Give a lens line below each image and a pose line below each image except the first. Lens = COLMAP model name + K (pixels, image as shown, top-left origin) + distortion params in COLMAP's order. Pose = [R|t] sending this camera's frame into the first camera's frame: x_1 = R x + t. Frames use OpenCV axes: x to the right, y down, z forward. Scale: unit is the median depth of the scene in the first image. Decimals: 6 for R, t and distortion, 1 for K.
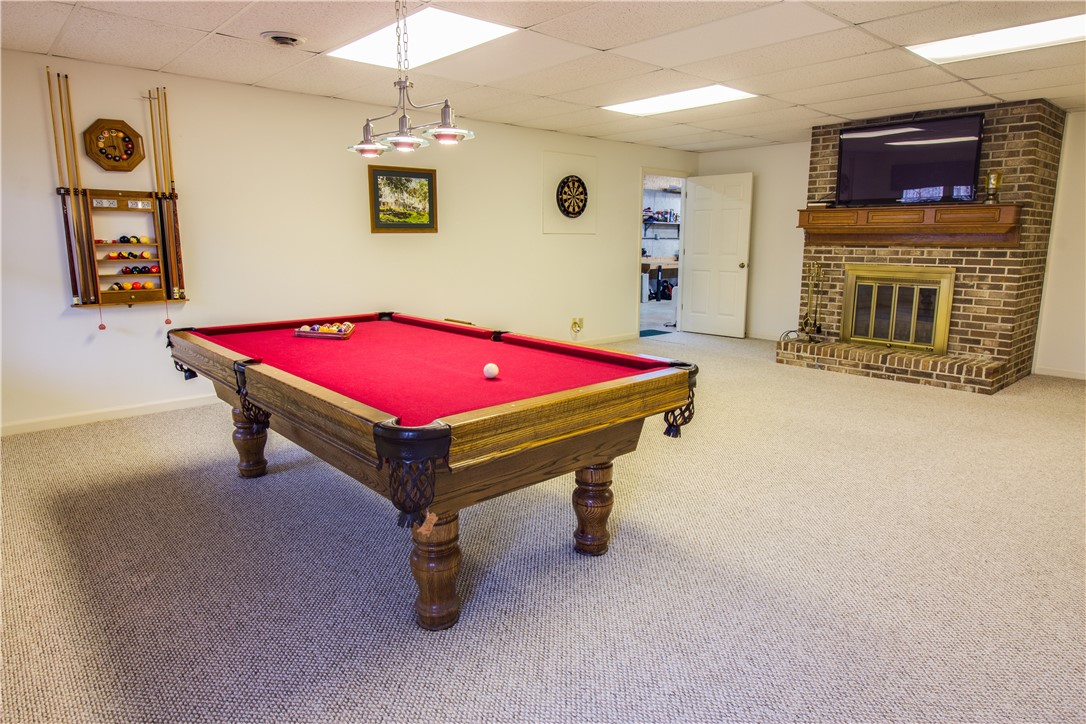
lens RADIAL K [[655.4, 0, 543.5], [0, 655.4, 359.7], [0, 0, 1]] dist [-0.000324, 0.000229]
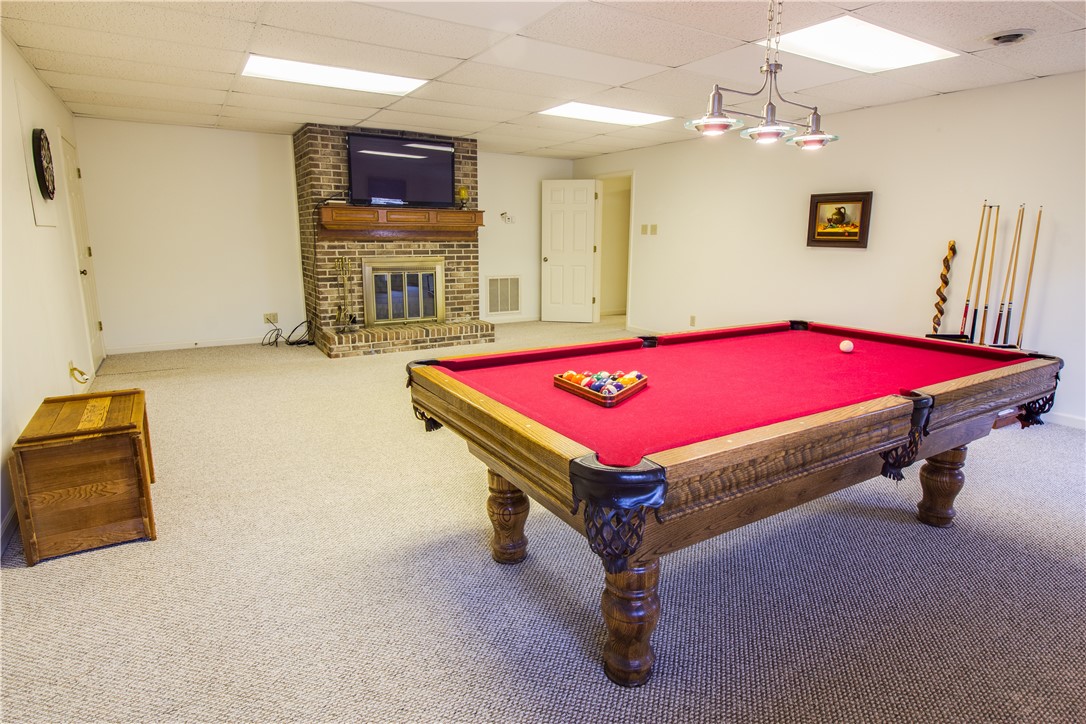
lens RADIAL K [[600.1, 0, 544.7], [0, 600.1, 358.7], [0, 0, 1]] dist [-0.000684, -0.000038]
pose [[0.163935, -0.200247, 0.965933, -0.537779], [0.174415, 0.969637, 0.171414, -0.107343], [-0.970930, 0.140372, 0.193884, 0.565287]]
